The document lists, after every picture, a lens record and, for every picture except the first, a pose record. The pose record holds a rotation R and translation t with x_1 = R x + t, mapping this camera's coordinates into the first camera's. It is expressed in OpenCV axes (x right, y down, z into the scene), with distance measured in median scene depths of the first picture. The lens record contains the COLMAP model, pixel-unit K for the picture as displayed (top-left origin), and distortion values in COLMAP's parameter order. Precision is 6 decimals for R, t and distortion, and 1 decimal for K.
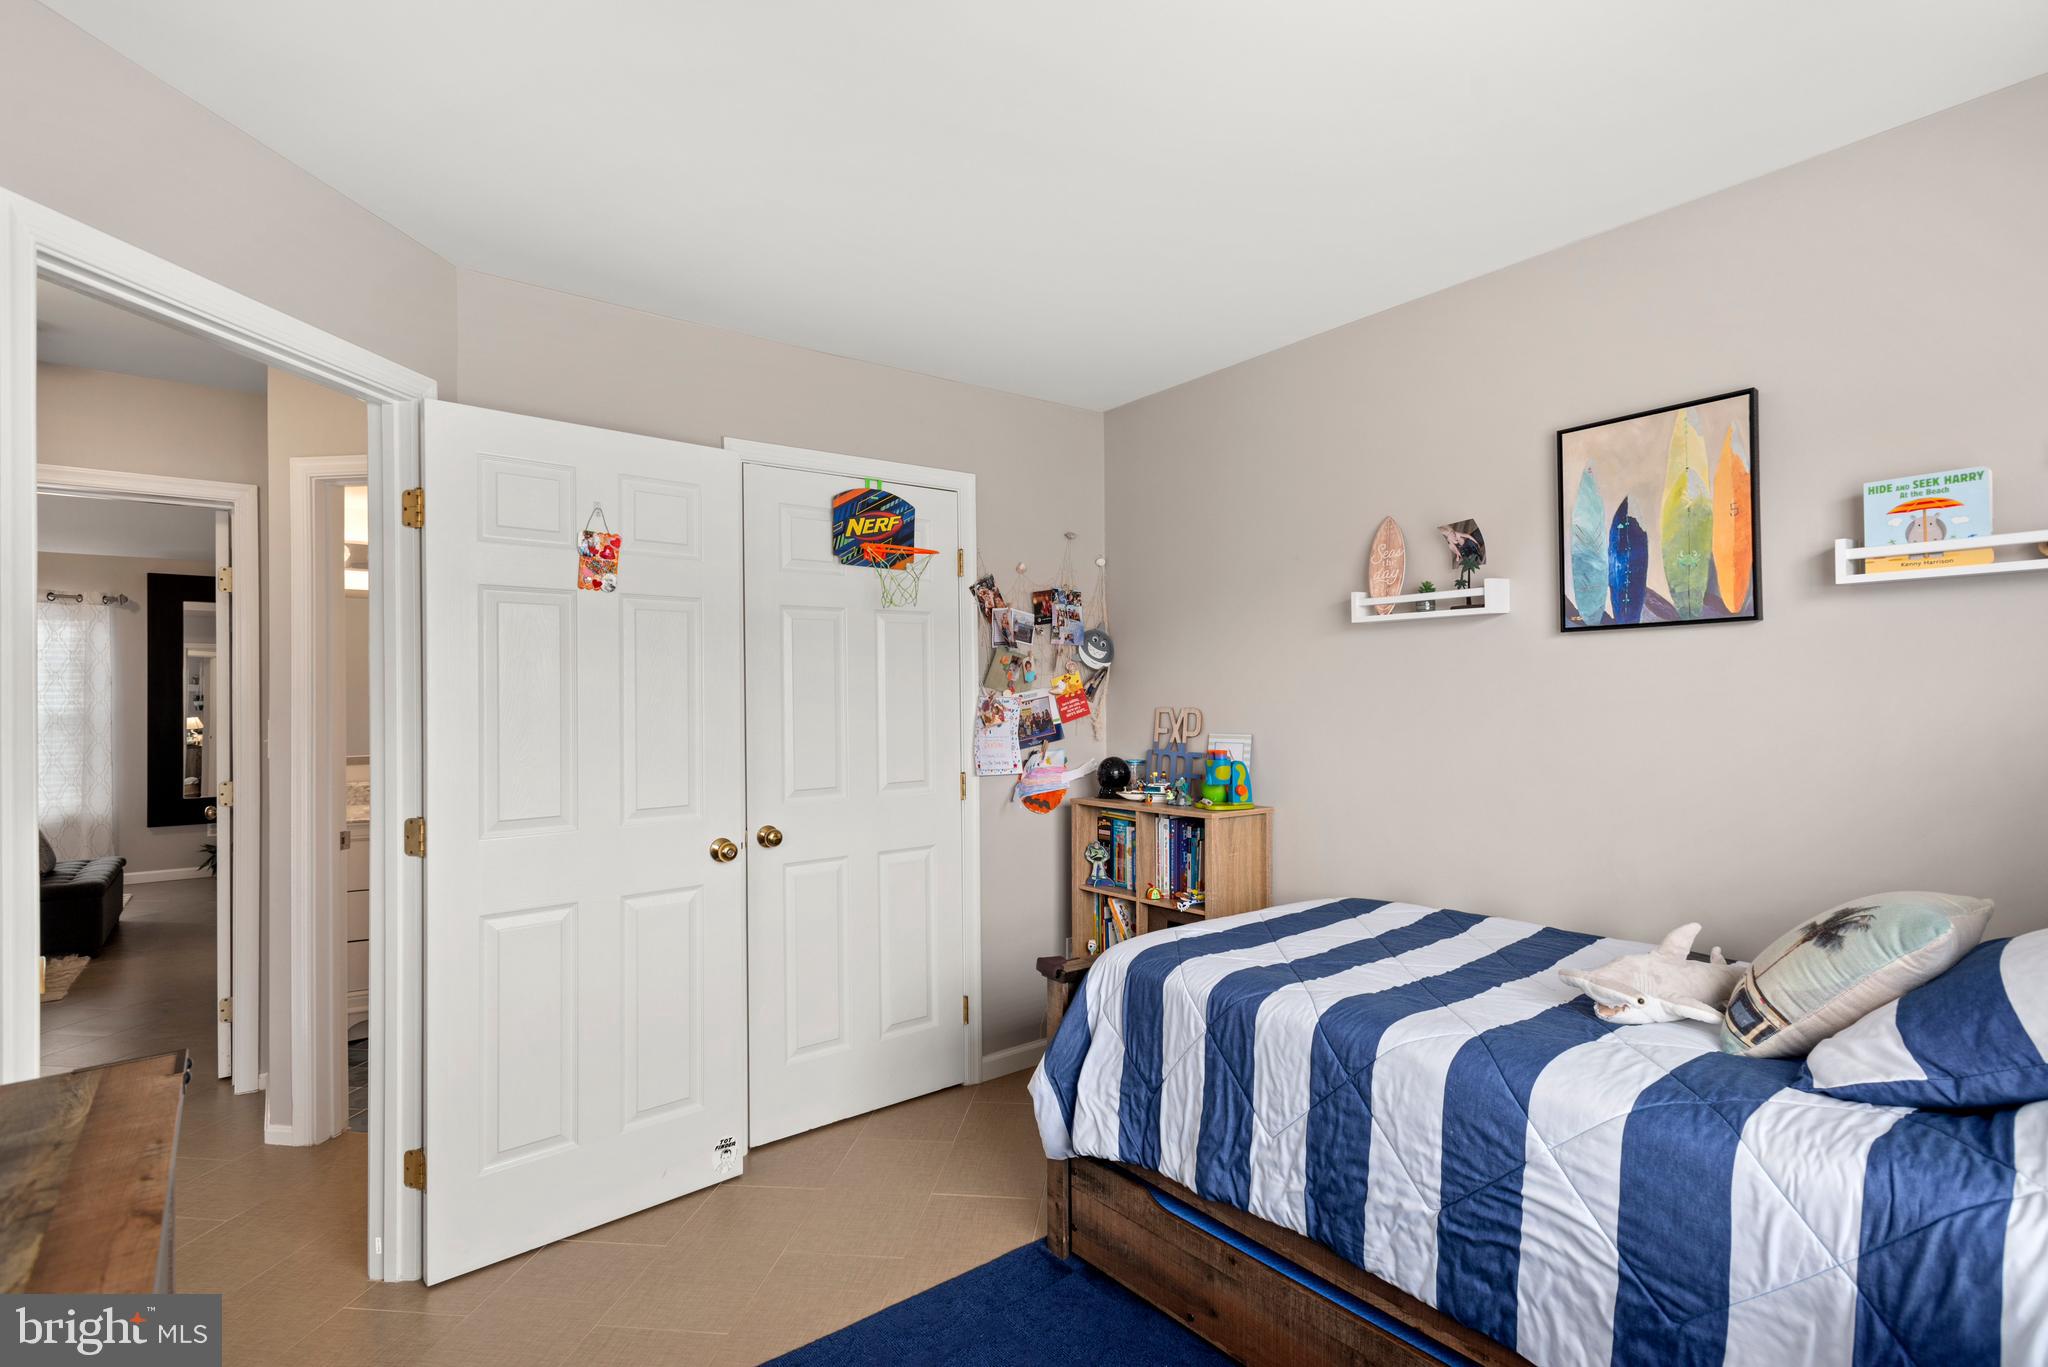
lens RADIAL K [[978.6, 0, 1017.8], [0, 978.6, 704.7], [0, 0, 1]] dist [0.015039, -0.007615]
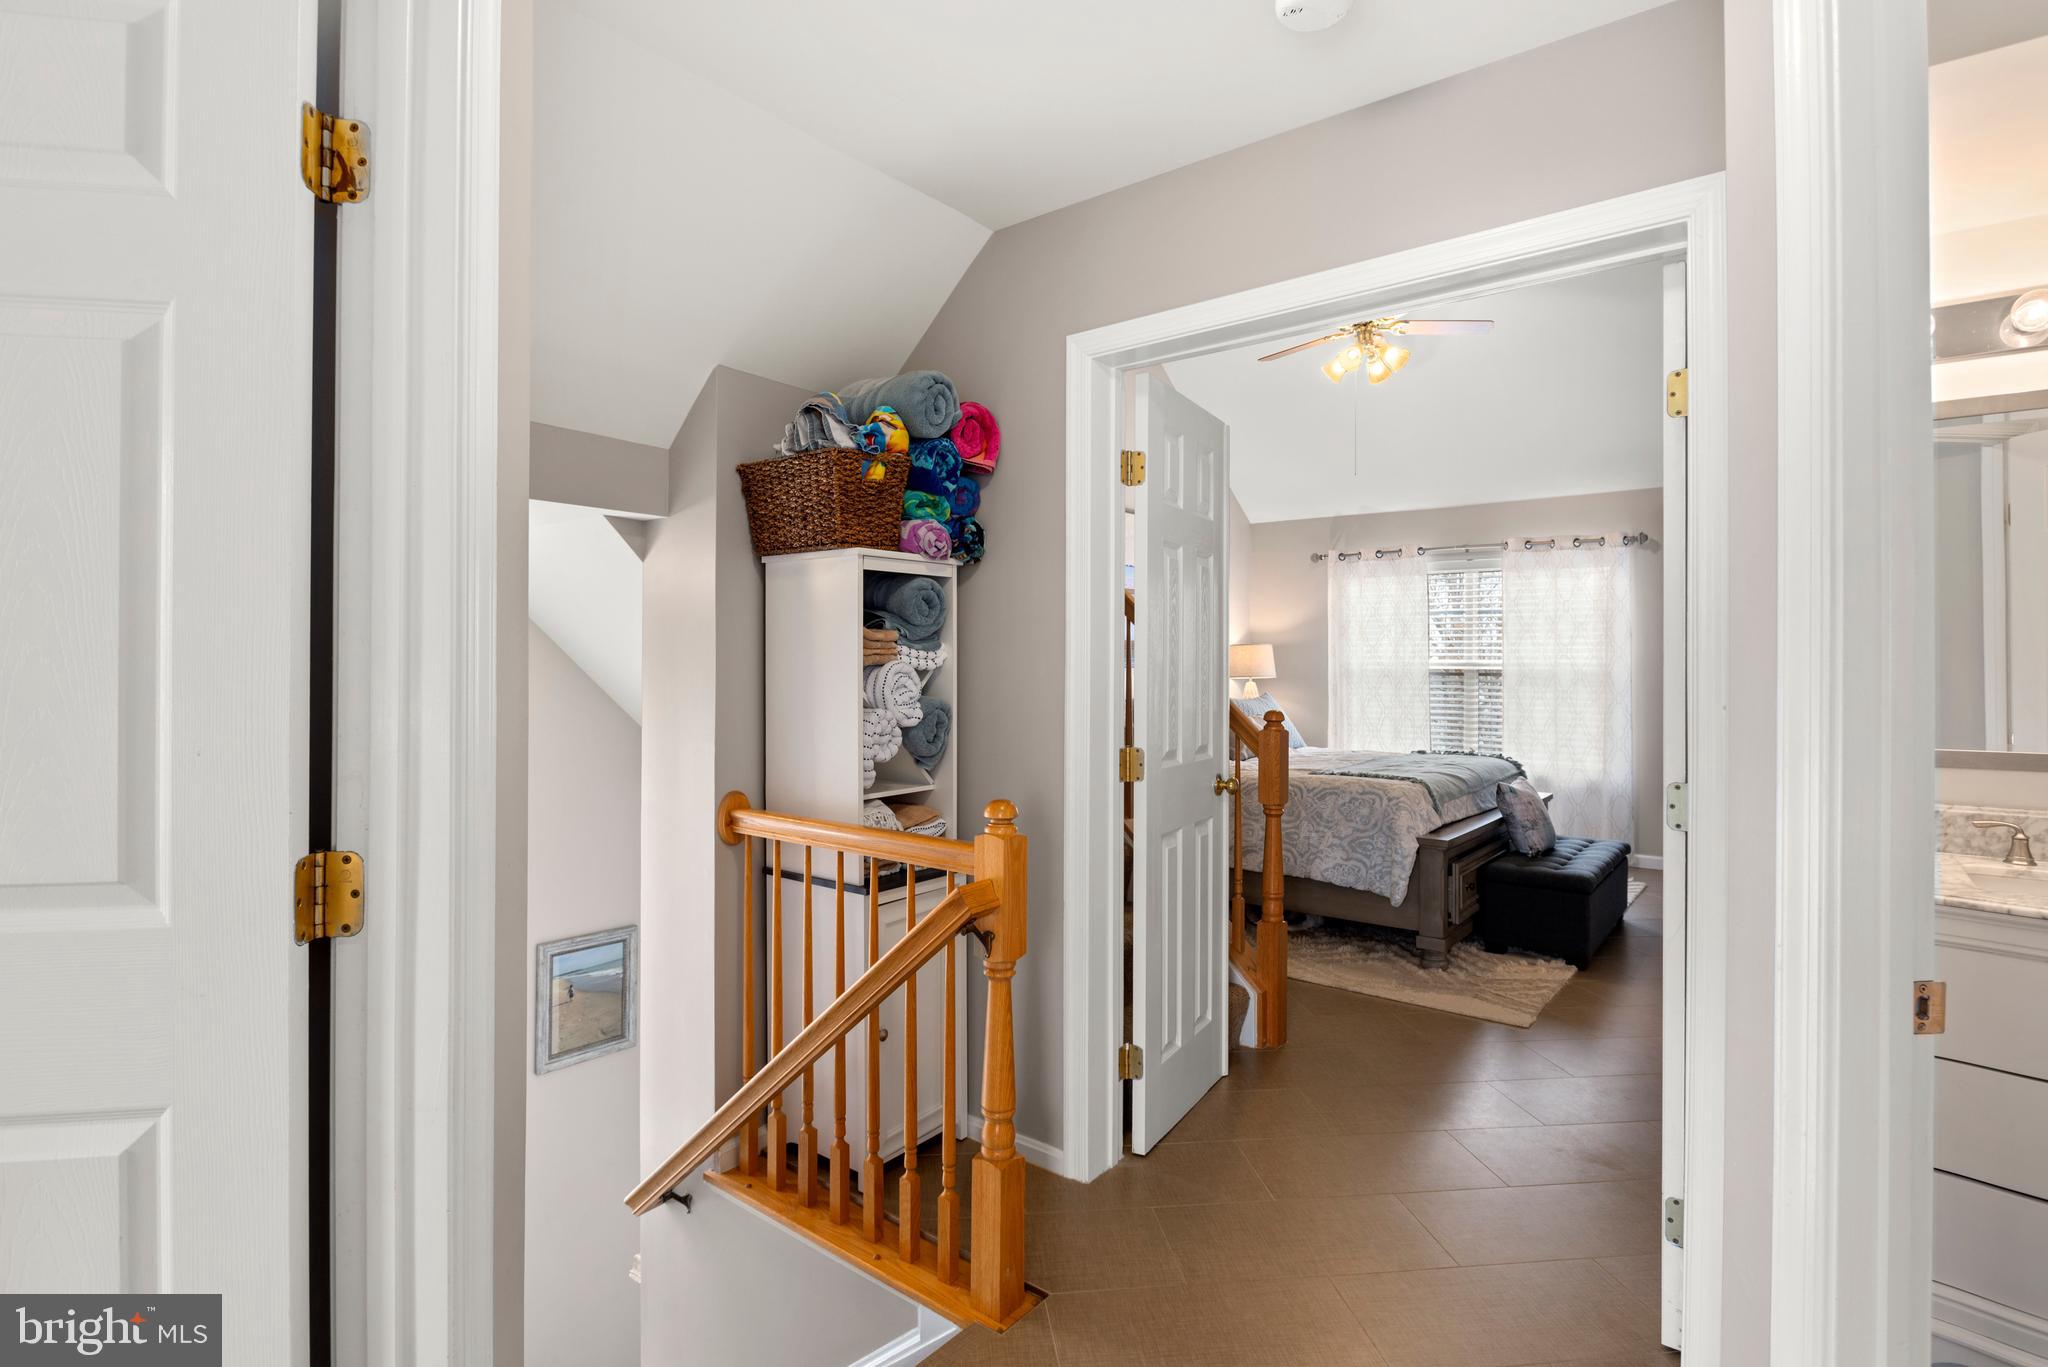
lens RADIAL K [[1031.2, 0, 1030.4], [0, 1031.2, 674.2], [0, 0, 1]] dist [-0.001496, -0.000684]
pose [[0.258922, 0.008277, -0.965863, -0.162770], [-0.004403, 0.999963, 0.007389, 0.007832], [0.965888, 0.002339, 0.258949, 0.232113]]
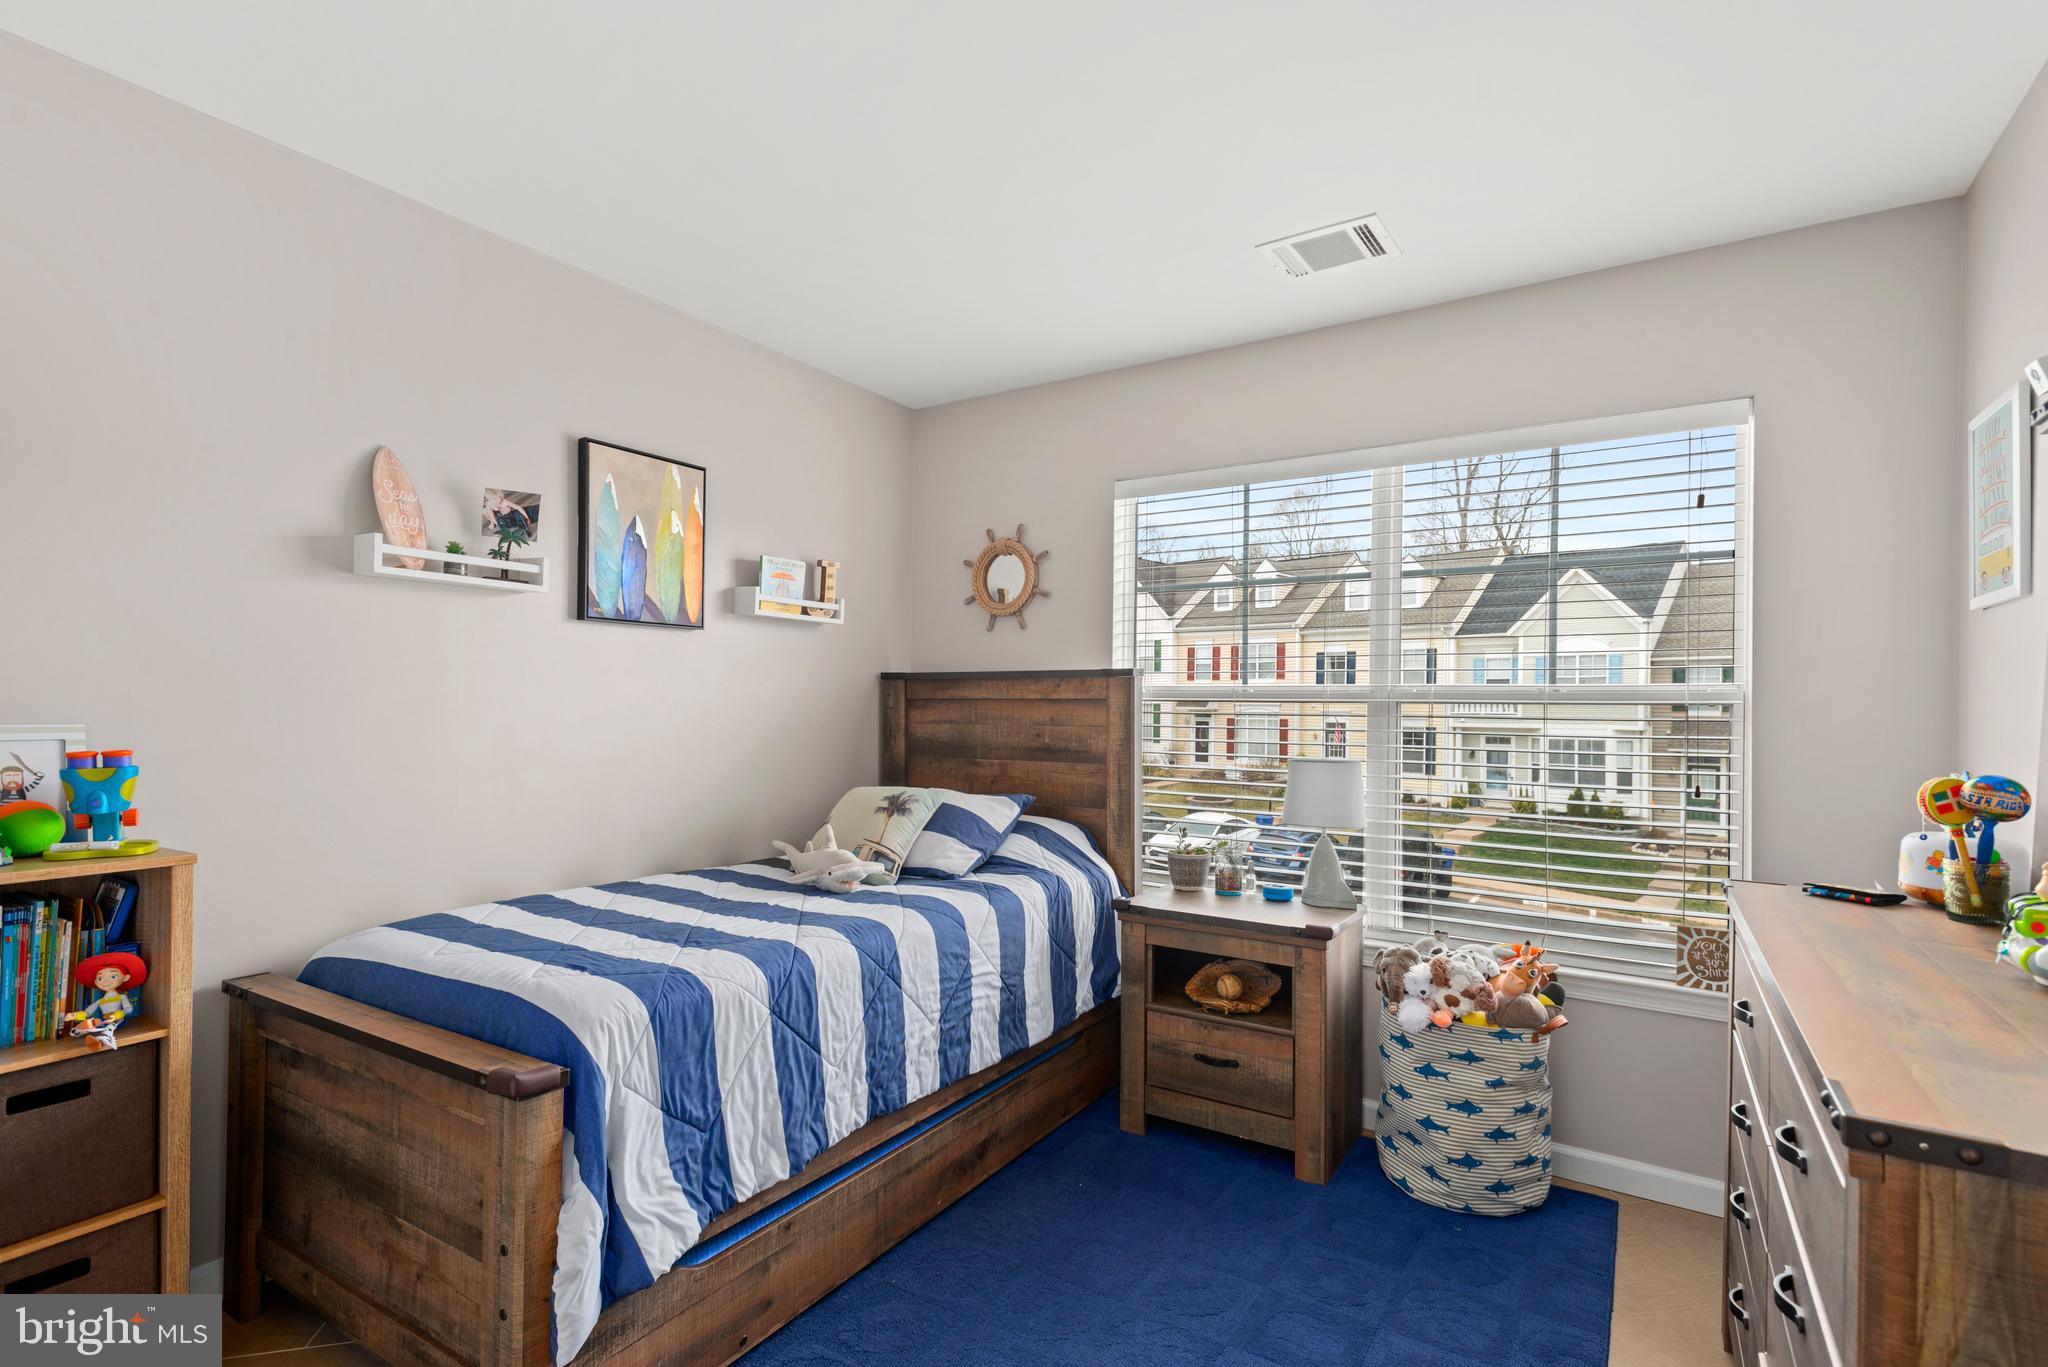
lens RADIAL K [[978.6, 0, 1017.8], [0, 978.6, 704.7], [0, 0, 1]] dist [0.015039, -0.007615]
pose [[-0.338037, 0.005524, 0.941117, -0.942707], [-0.006248, 0.999948, -0.008113, 0.042172], [-0.941112, -0.008623, -0.337984, 1.301122]]
